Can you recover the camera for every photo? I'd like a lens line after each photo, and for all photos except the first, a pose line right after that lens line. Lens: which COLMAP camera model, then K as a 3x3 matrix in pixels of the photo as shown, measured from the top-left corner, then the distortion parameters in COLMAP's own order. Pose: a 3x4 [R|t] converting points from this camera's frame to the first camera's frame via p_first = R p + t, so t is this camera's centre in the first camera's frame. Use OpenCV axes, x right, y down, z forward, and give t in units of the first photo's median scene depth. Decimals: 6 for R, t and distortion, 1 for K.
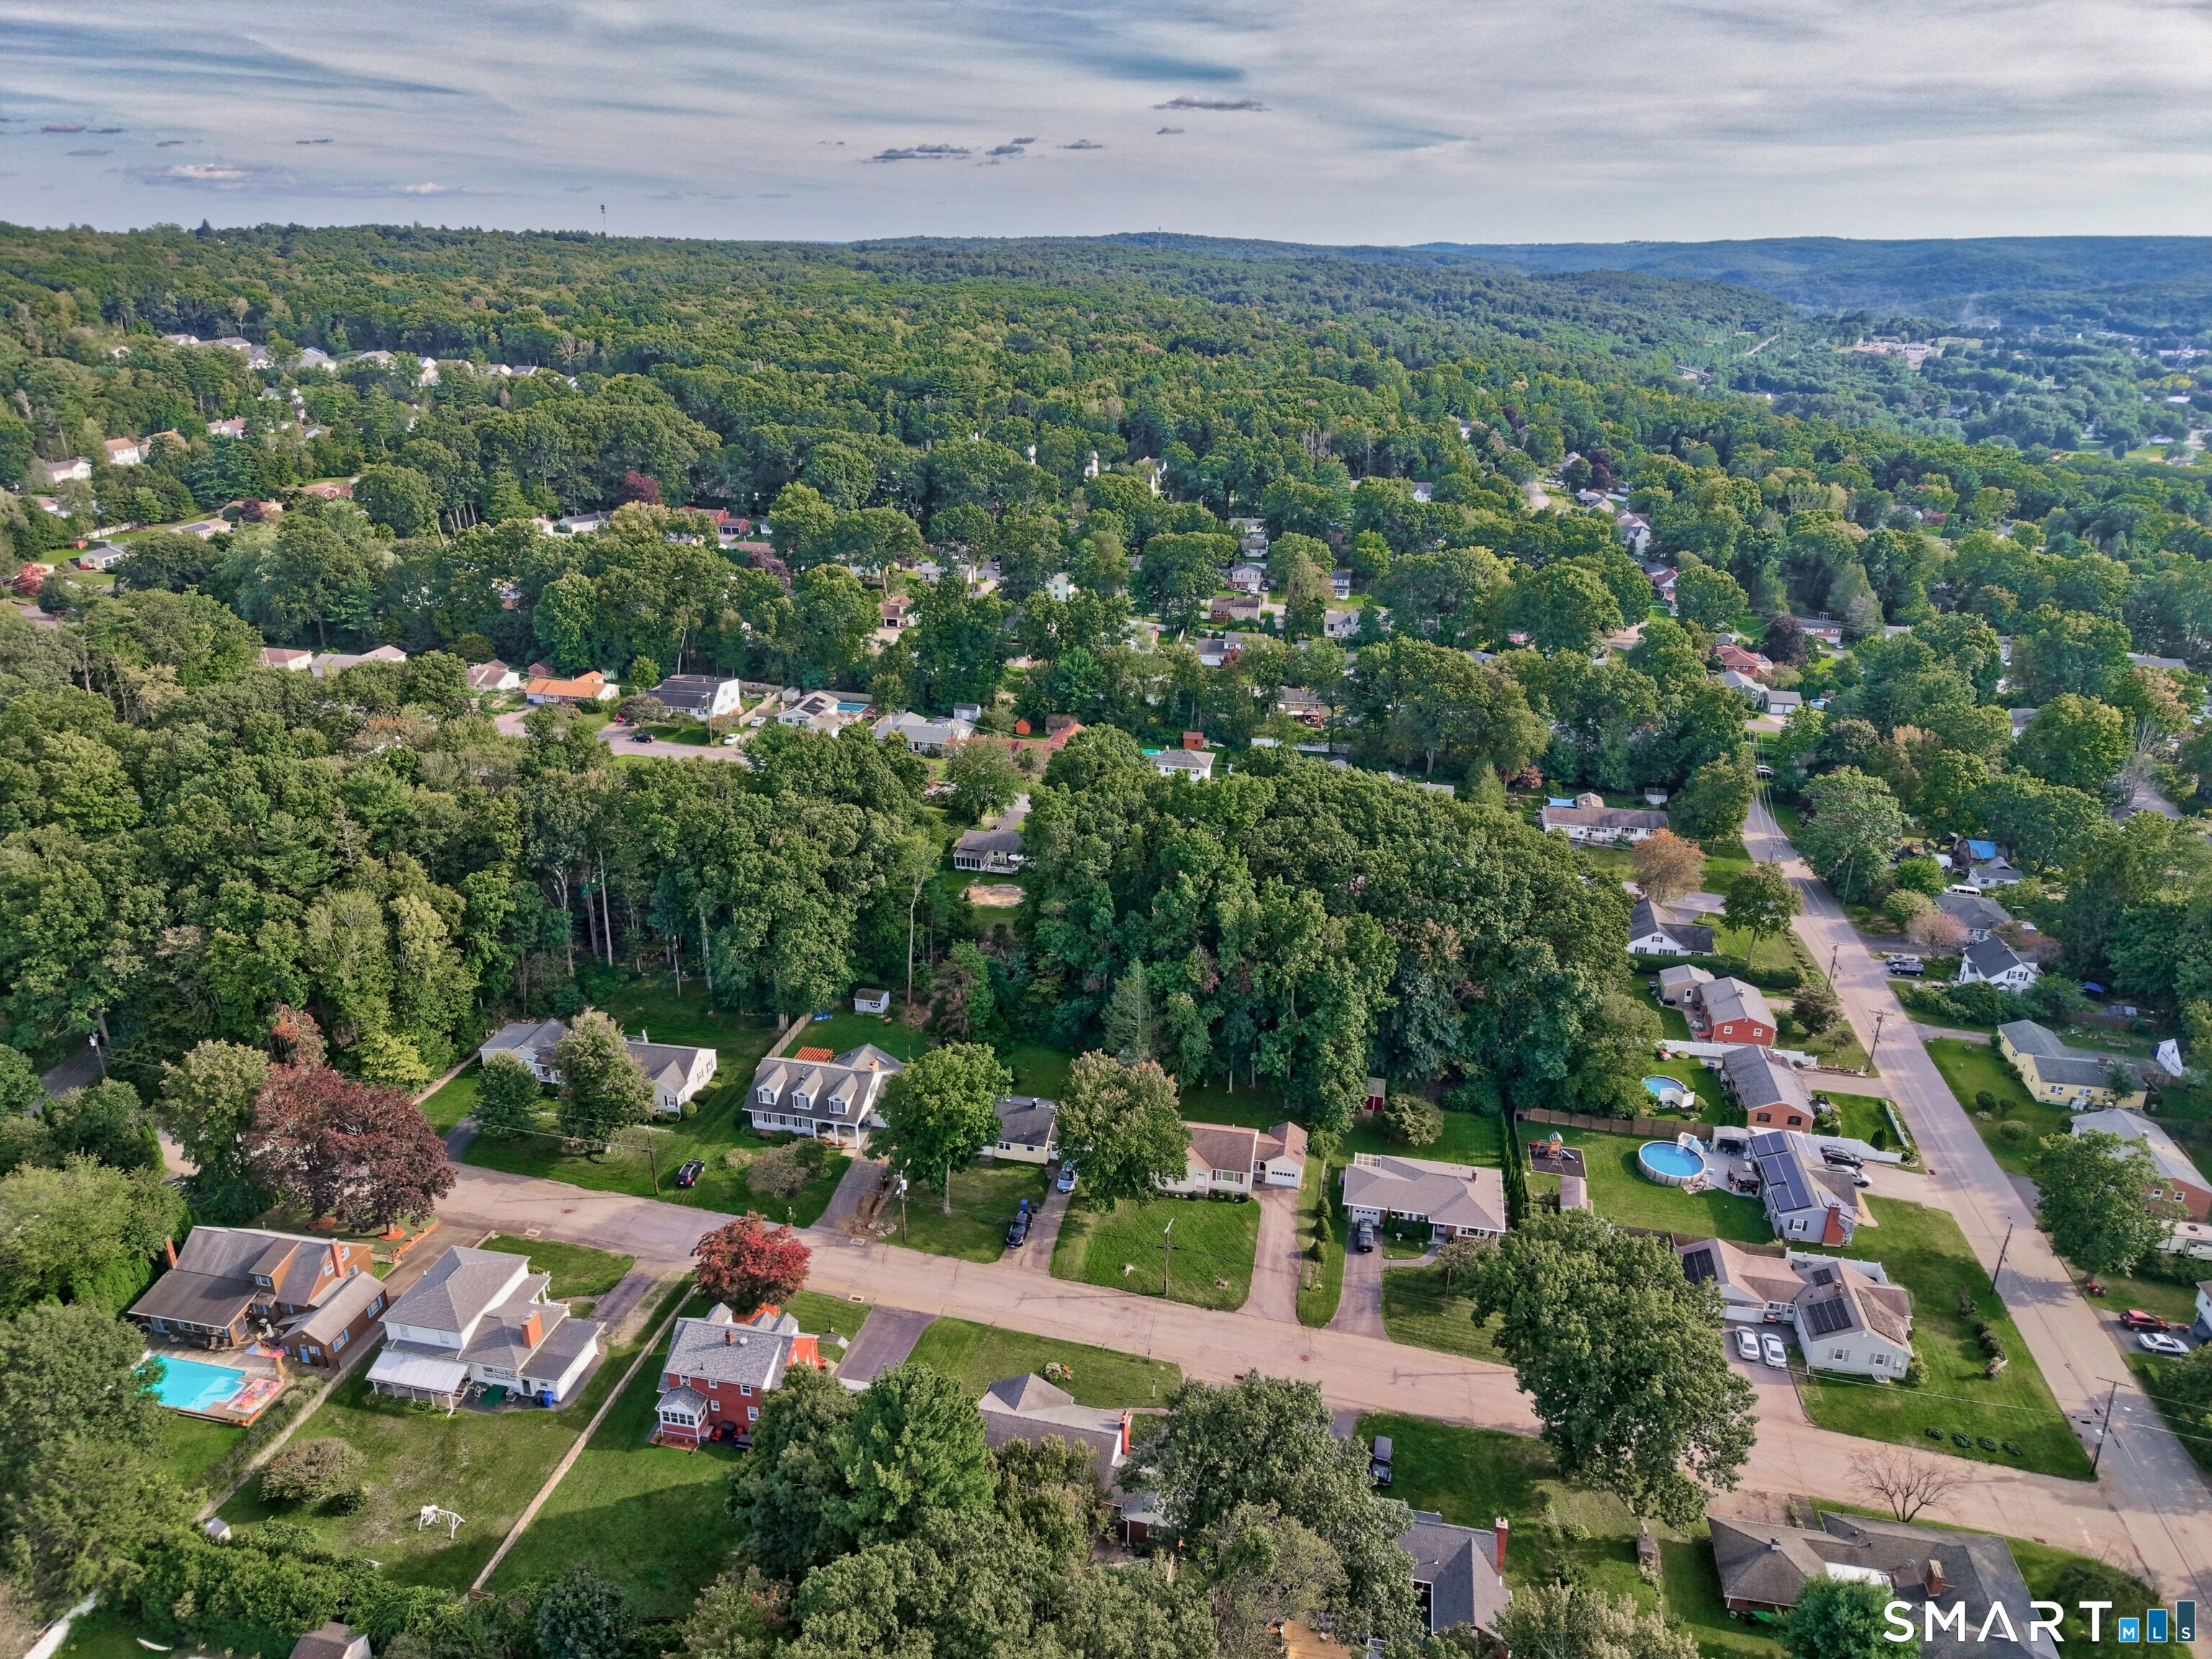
lens RADIAL K [[1487.8, 0, 1101.2], [0, 1487.8, 825.8], [0, 0, 1]] dist [0.042215, -0.048437]
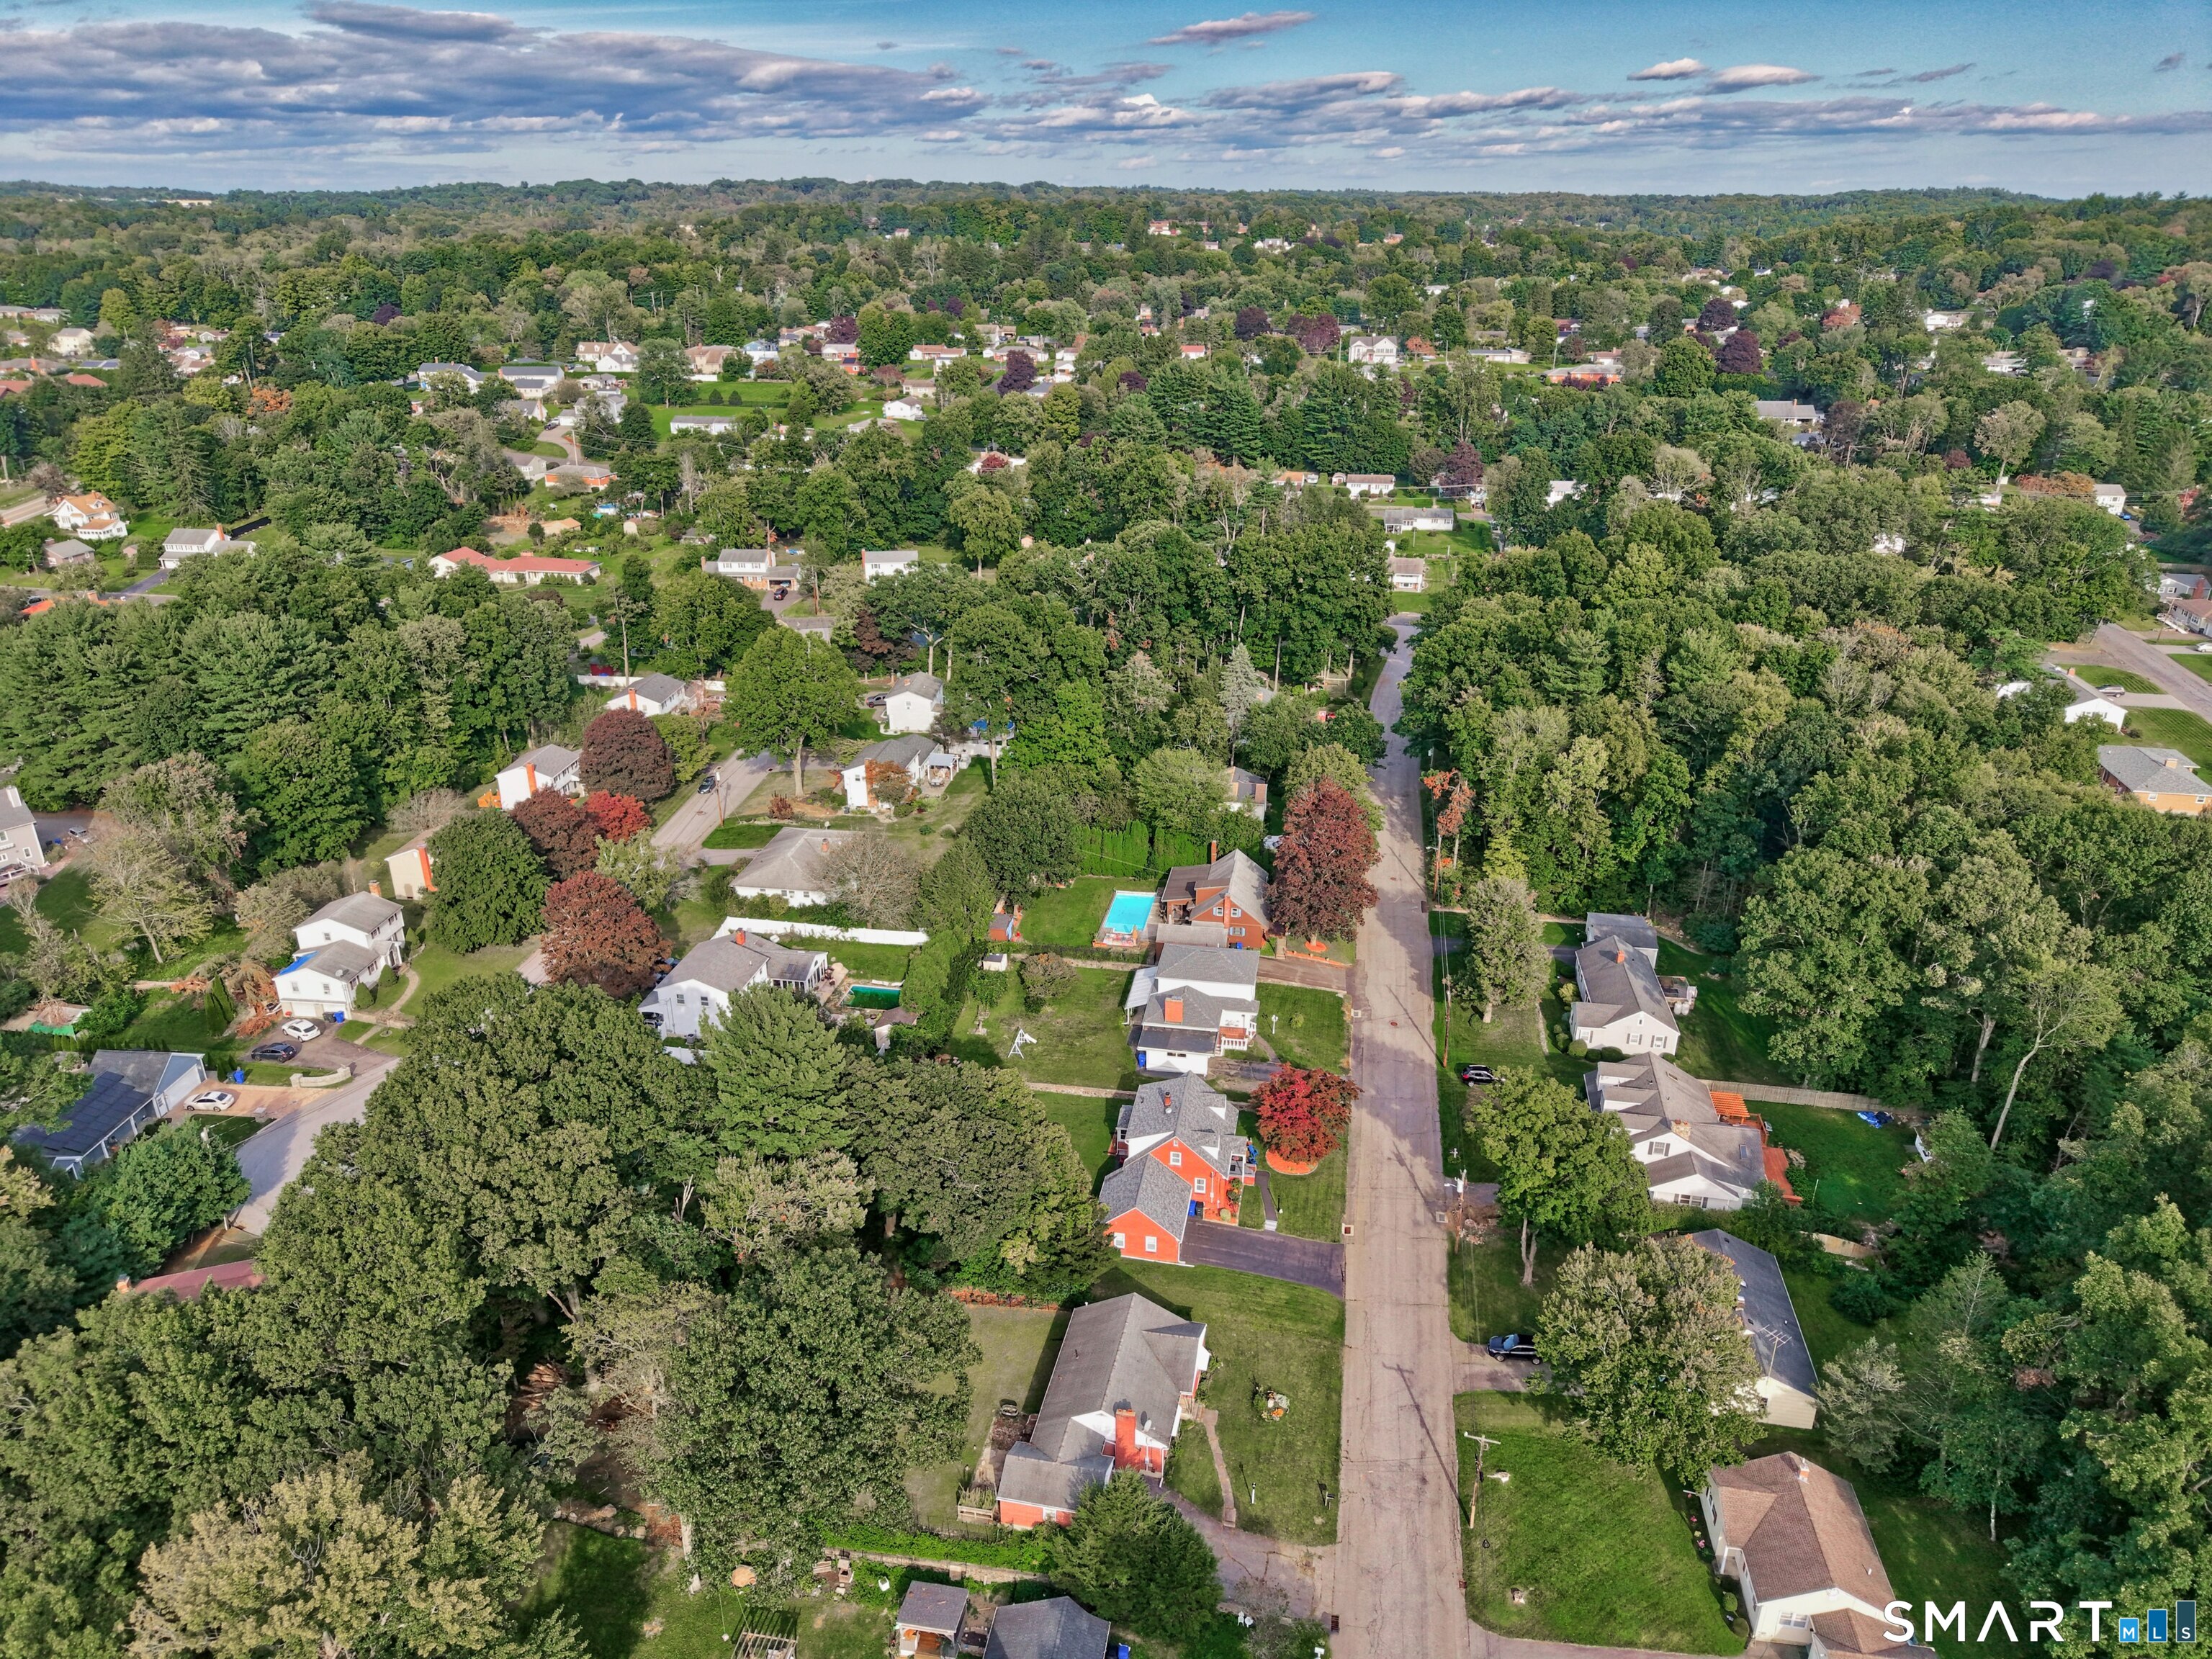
lens RADIAL K [[1496.4, 0, 1102.3], [0, 1496.4, 794.6], [0, 0, 1]] dist [0.012664, -0.005015]
pose [[0.046103, 0.369276, -0.928175, 0.549475], [-0.370785, 0.869111, 0.327360, -0.147774], [0.927574, 0.329062, 0.176991, 0.588826]]
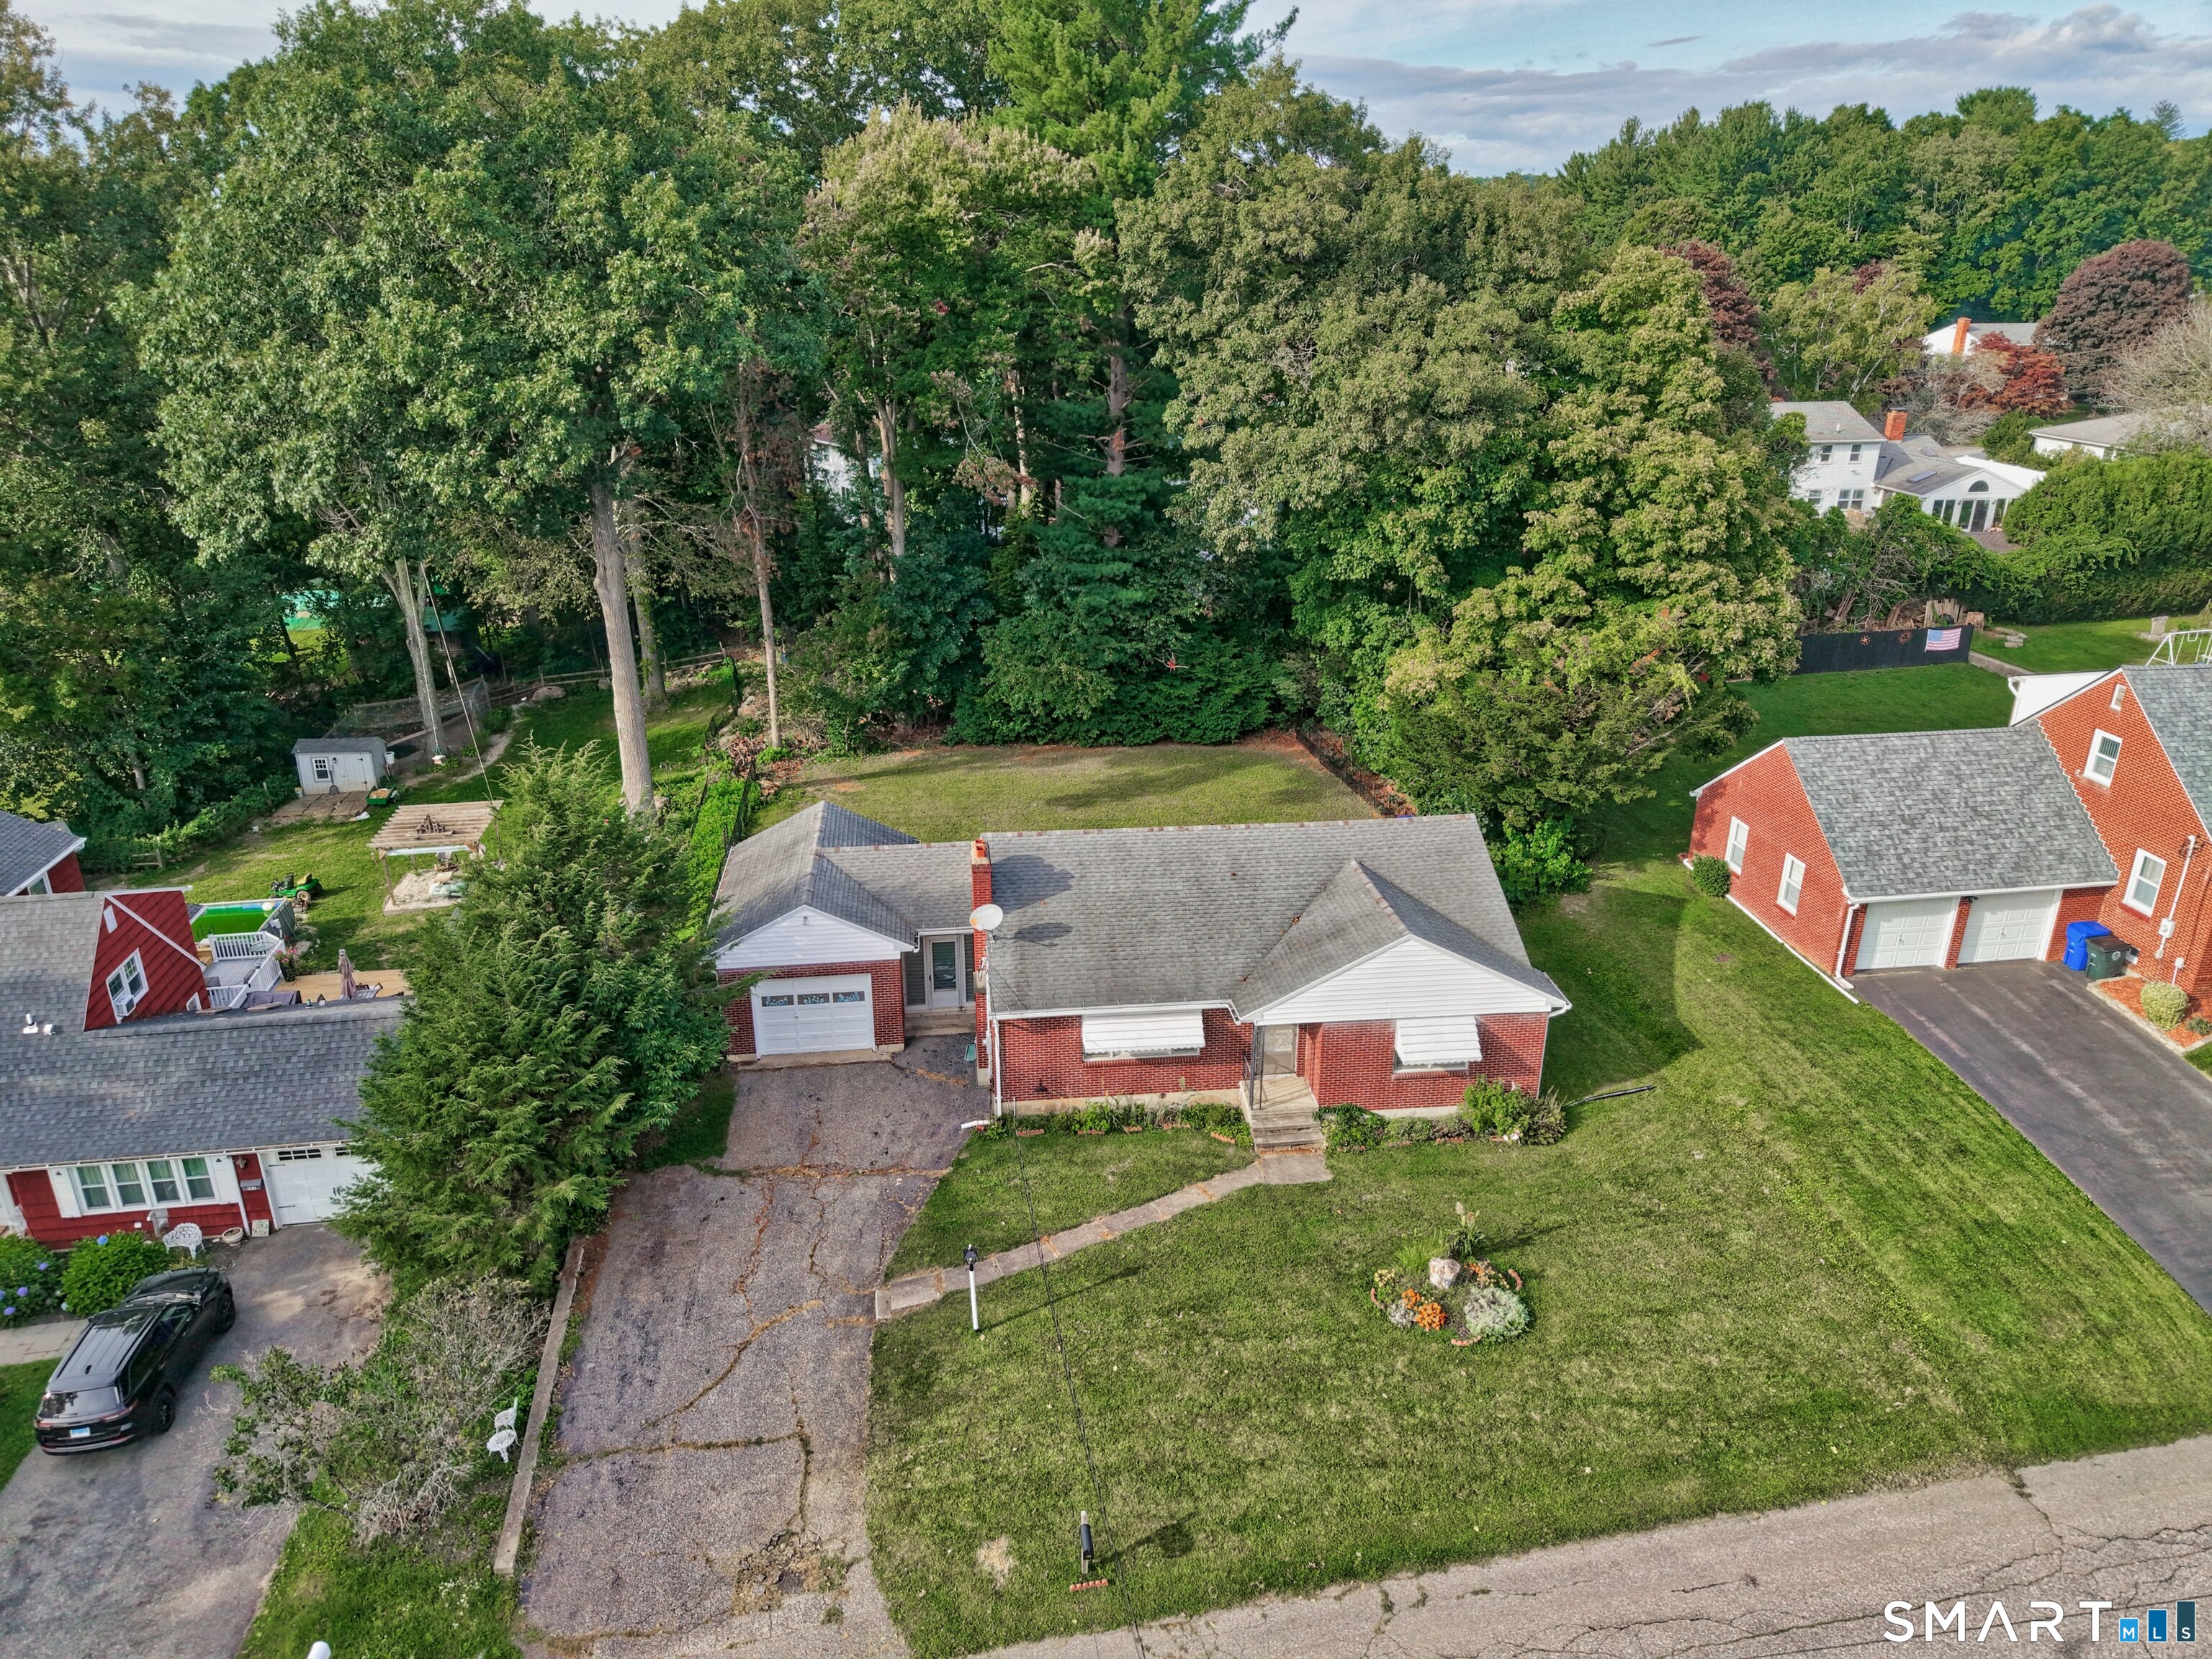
lens RADIAL K [[1496.4, 0, 1110.6], [0, 1496.4, 845.9], [0, 0, 1]] dist [-0.000595, 0.006309]
pose [[-0.931686, 0.133832, -0.337713, 0.069153], [-0.139763, 0.726041, 0.673299, 0.167292], [0.335302, 0.674503, -0.657737, 0.970497]]
